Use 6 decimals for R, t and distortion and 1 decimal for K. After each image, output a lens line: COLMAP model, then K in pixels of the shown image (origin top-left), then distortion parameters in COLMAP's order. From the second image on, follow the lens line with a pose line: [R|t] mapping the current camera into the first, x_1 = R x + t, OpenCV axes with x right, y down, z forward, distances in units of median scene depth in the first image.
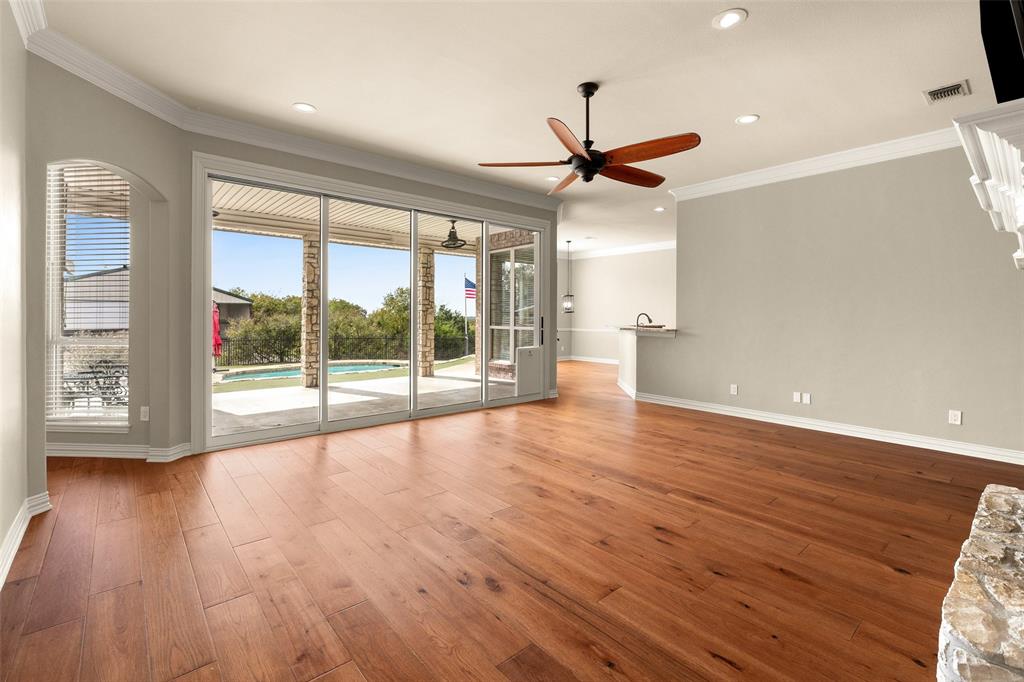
lens RADIAL K [[453.0, 0, 504.7], [0, 453.0, 325.6], [0, 0, 1]] dist [-0.001265, -0.000038]
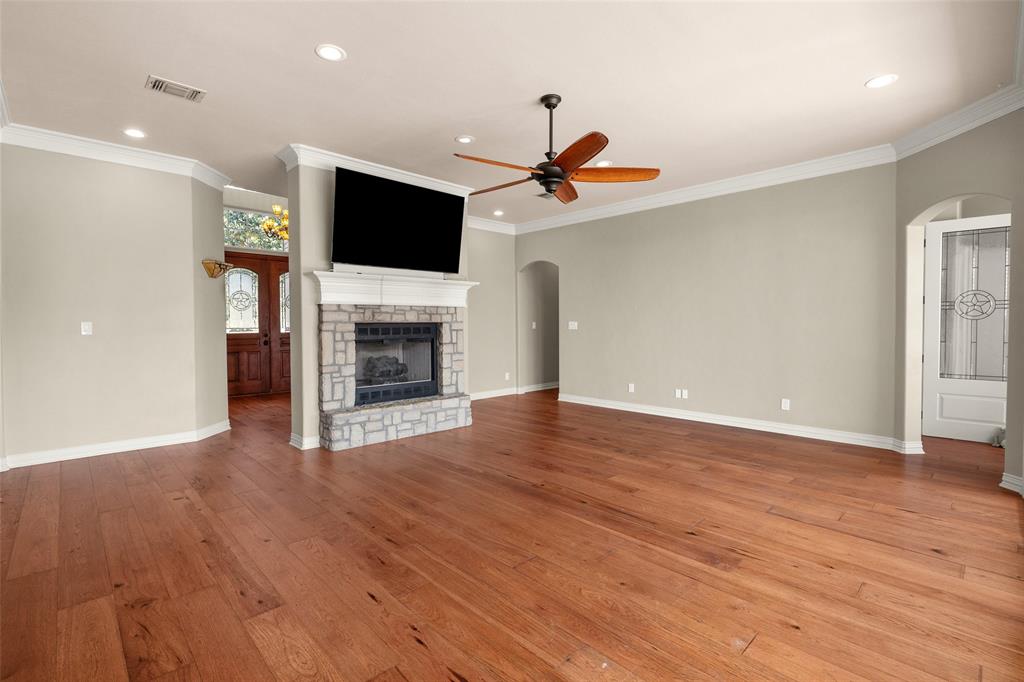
lens RADIAL K [[453.0, 0, 504.7], [0, 453.0, 325.6], [0, 0, 1]] dist [-0.001265, -0.000038]
pose [[-0.998672, -0.003901, -0.051362, 0.316091], [-0.005355, 0.999588, 0.028207, -0.043712], [0.051231, 0.028445, -0.998282, 1.883591]]
